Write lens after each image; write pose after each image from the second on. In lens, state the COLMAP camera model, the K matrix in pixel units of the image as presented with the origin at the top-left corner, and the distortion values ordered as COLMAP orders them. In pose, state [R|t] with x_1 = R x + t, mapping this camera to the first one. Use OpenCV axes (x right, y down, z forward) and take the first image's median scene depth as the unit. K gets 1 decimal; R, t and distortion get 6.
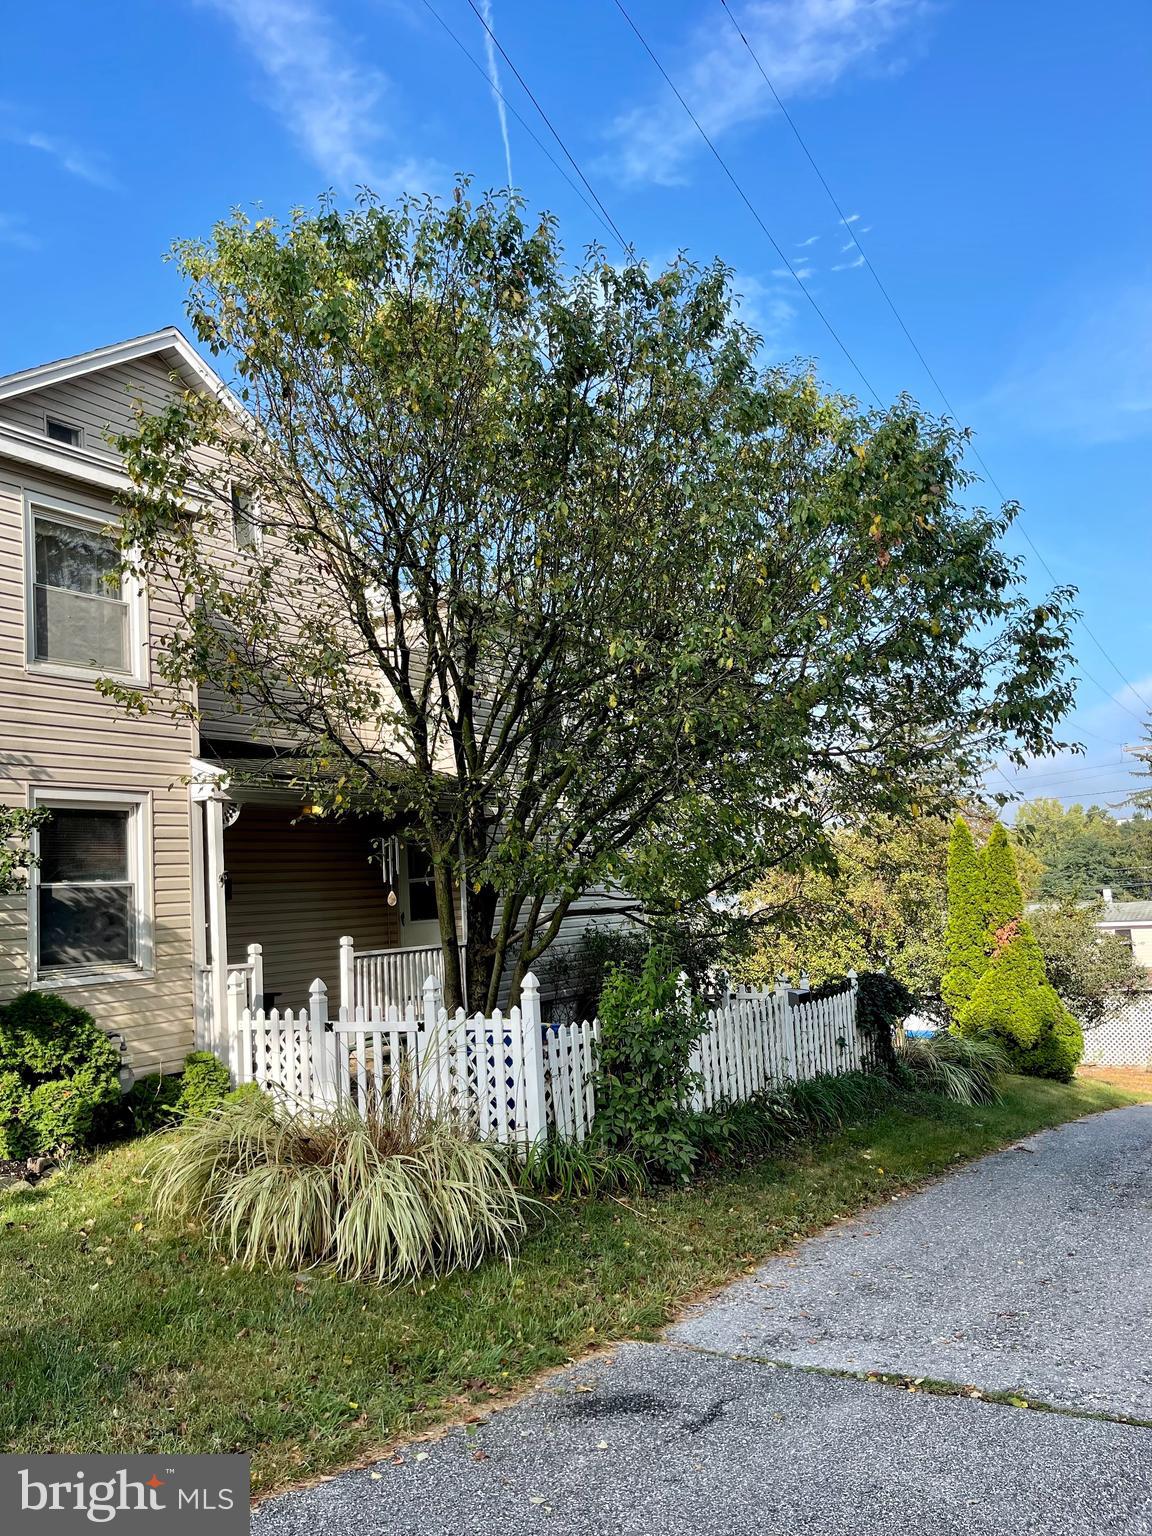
lens RADIAL K [[1151.1, 0, 576.0], [0, 1151.1, 768.0], [0, 0, 1]] dist [0.041786, 0.002343]
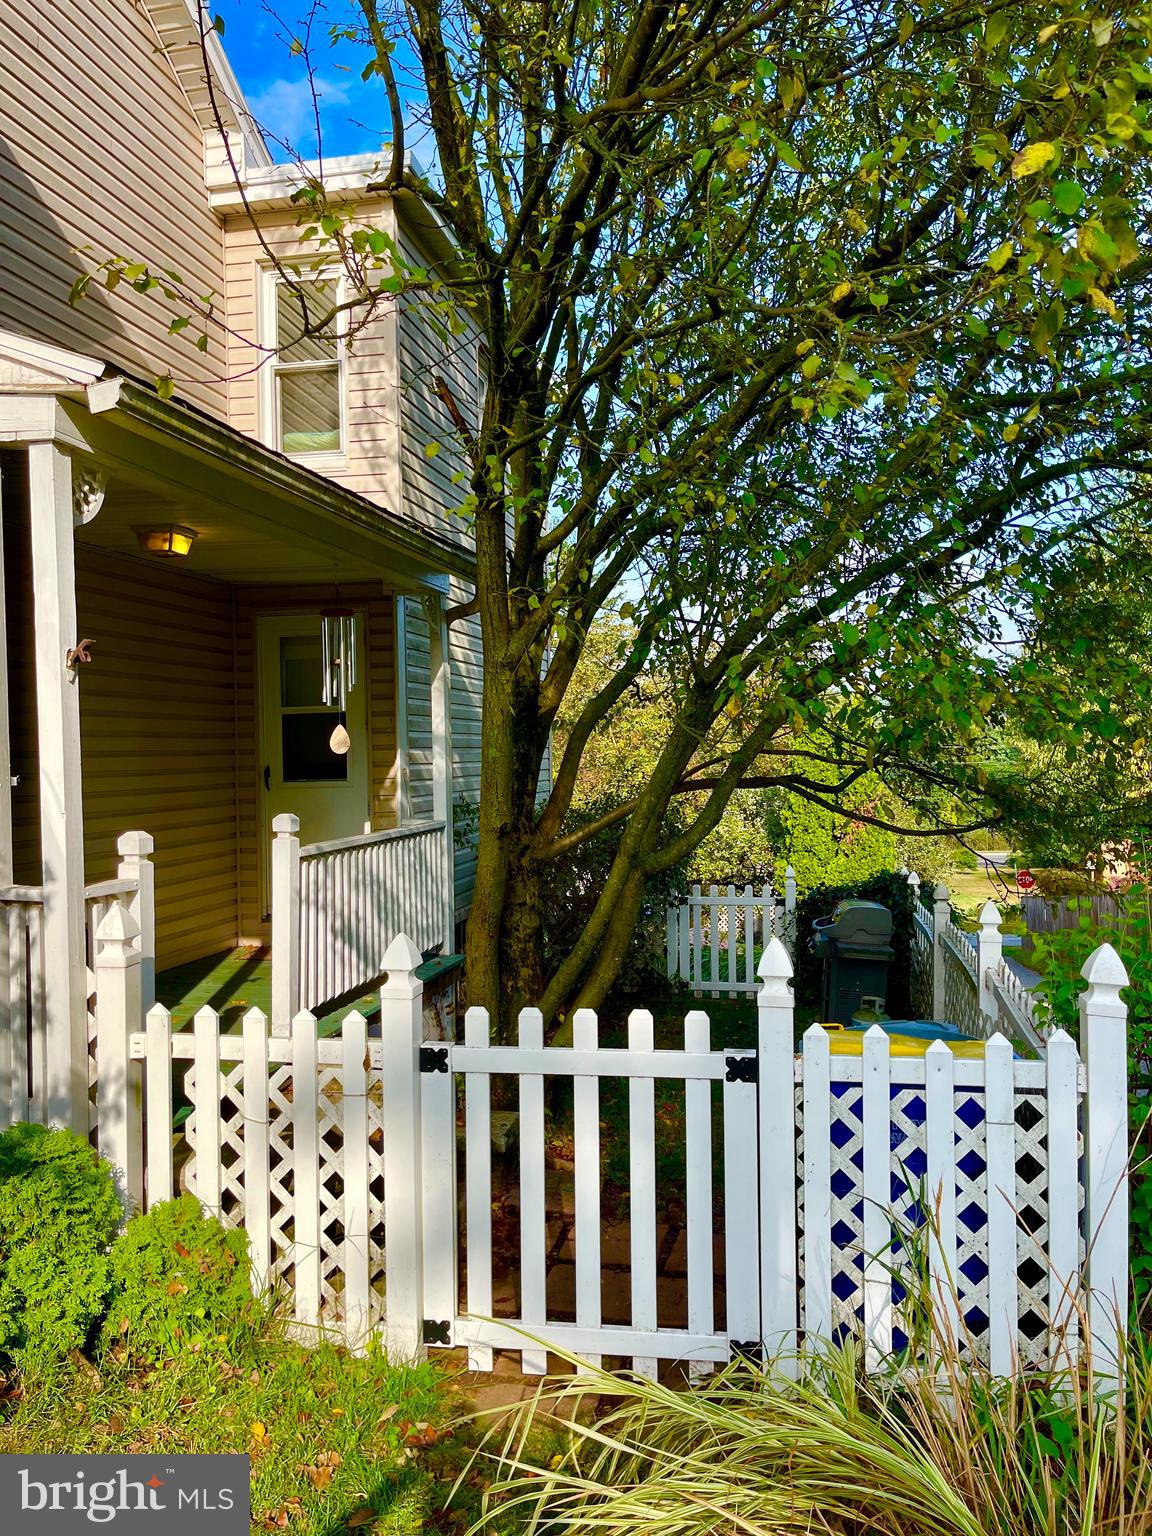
lens RADIAL K [[1151.1, 0, 576.0], [0, 1151.1, 768.0], [0, 0, 1]] dist [0.041786, 0.002343]
pose [[0.937936, 0.038679, 0.344645, -0.281156], [-0.078105, 0.991790, 0.101254, 0.079295], [-0.337899, -0.121888, 0.933256, 0.588915]]
